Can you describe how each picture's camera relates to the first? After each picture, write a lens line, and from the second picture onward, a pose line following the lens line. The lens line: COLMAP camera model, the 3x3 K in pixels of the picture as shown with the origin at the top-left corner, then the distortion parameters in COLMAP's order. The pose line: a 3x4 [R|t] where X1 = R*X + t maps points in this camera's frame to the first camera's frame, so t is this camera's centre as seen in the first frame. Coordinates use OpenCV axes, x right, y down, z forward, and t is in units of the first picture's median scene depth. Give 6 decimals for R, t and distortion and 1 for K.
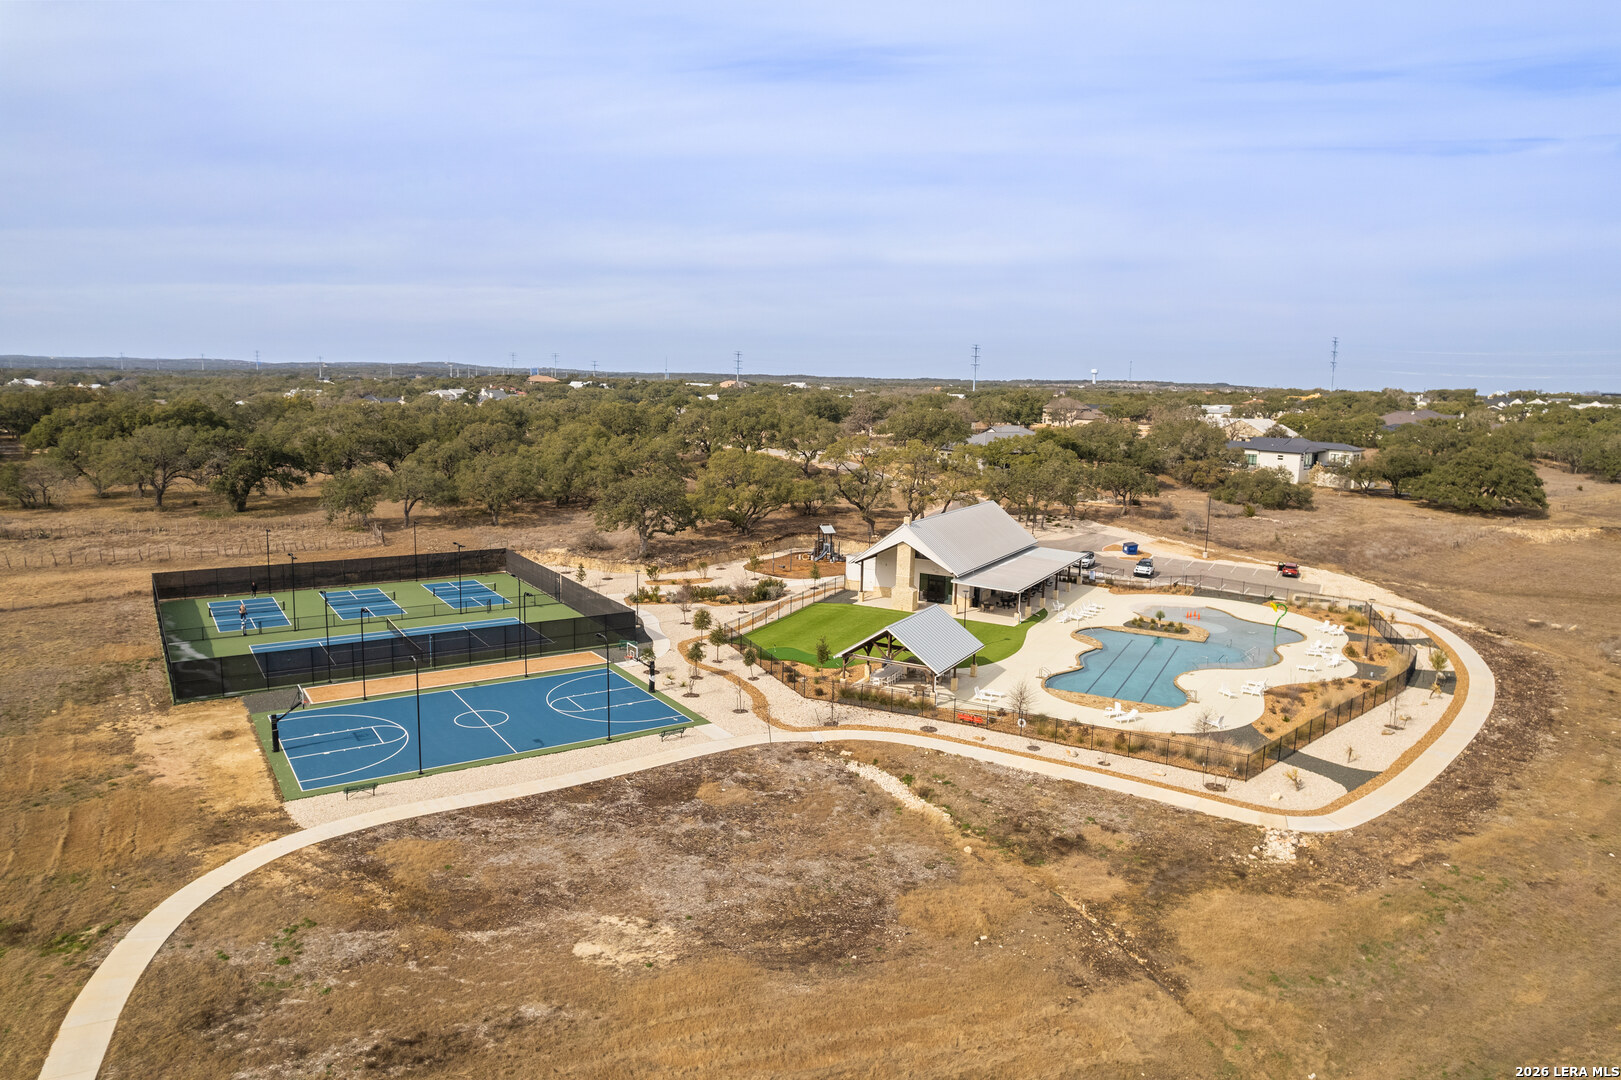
lens RADIAL K [[1032.9, 0, 817.9], [0, 1032.9, 536.2], [0, 0, 1]] dist [-0.051928, 0.000781]
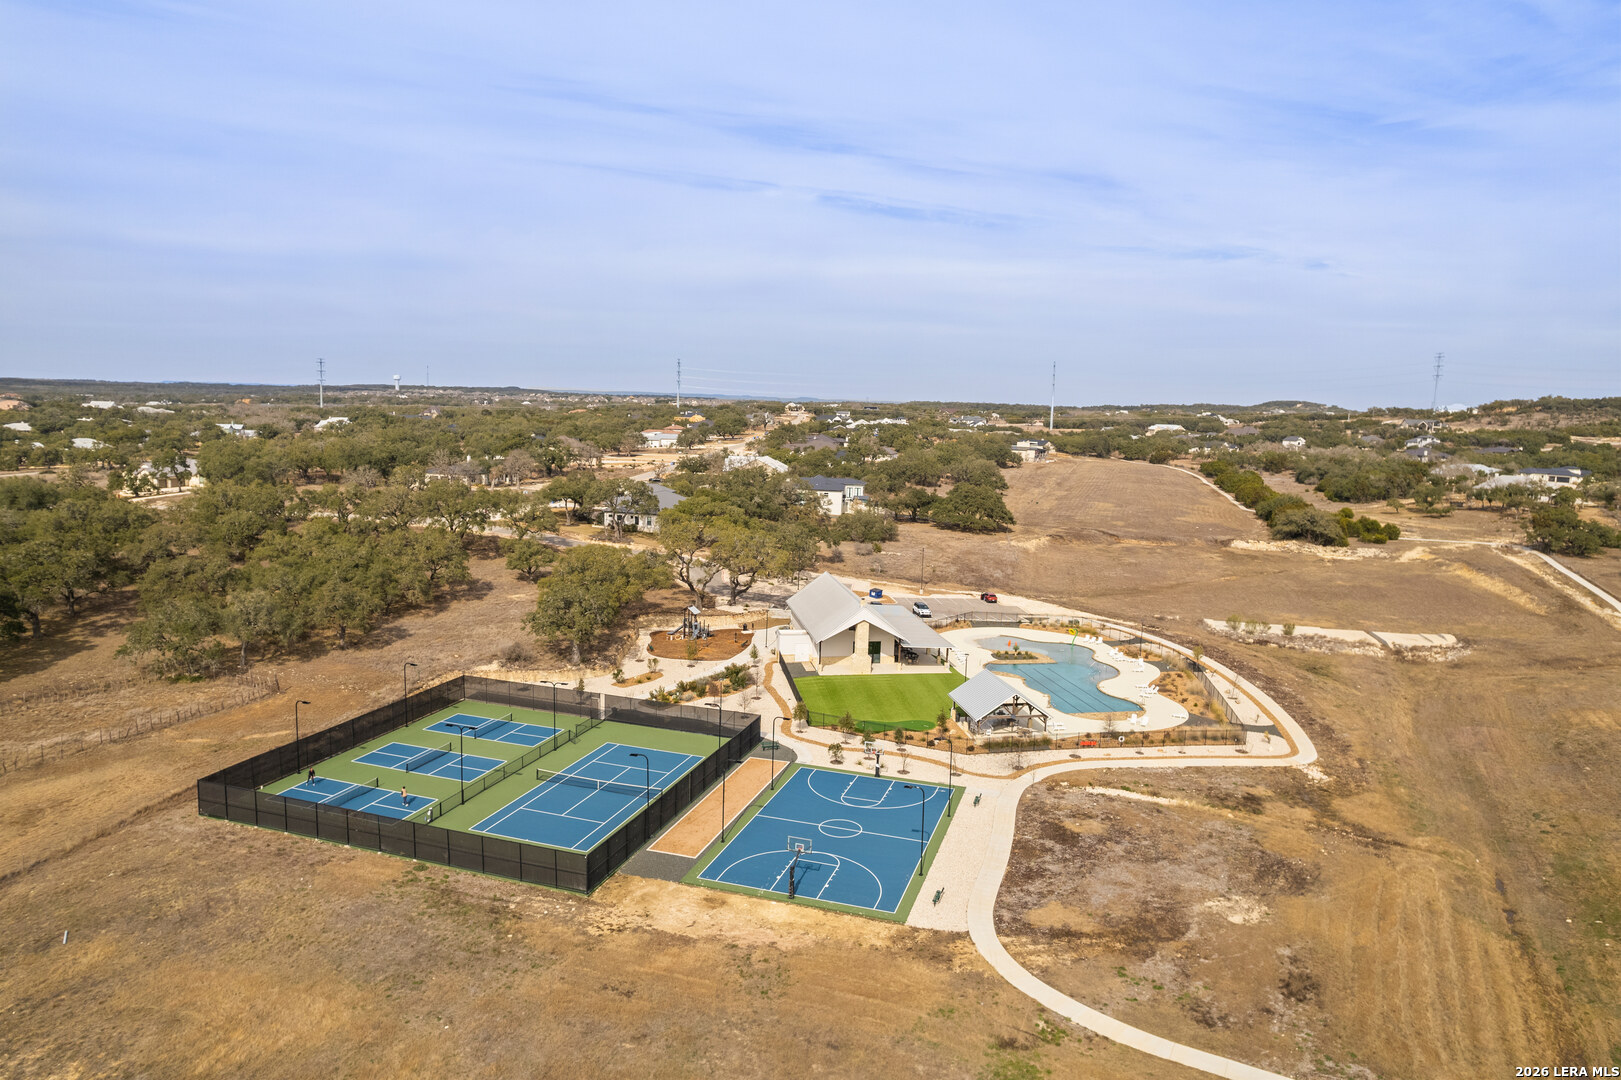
lens RADIAL K [[1032.9, 0, 817.9], [0, 1032.9, 536.2], [0, 0, 1]] dist [-0.051928, 0.000781]
pose [[0.781547, -0.082343, 0.618388, -0.703286], [0.082366, 0.996193, 0.028553, -0.131995], [-0.618385, 0.028618, 0.785354, 0.038913]]
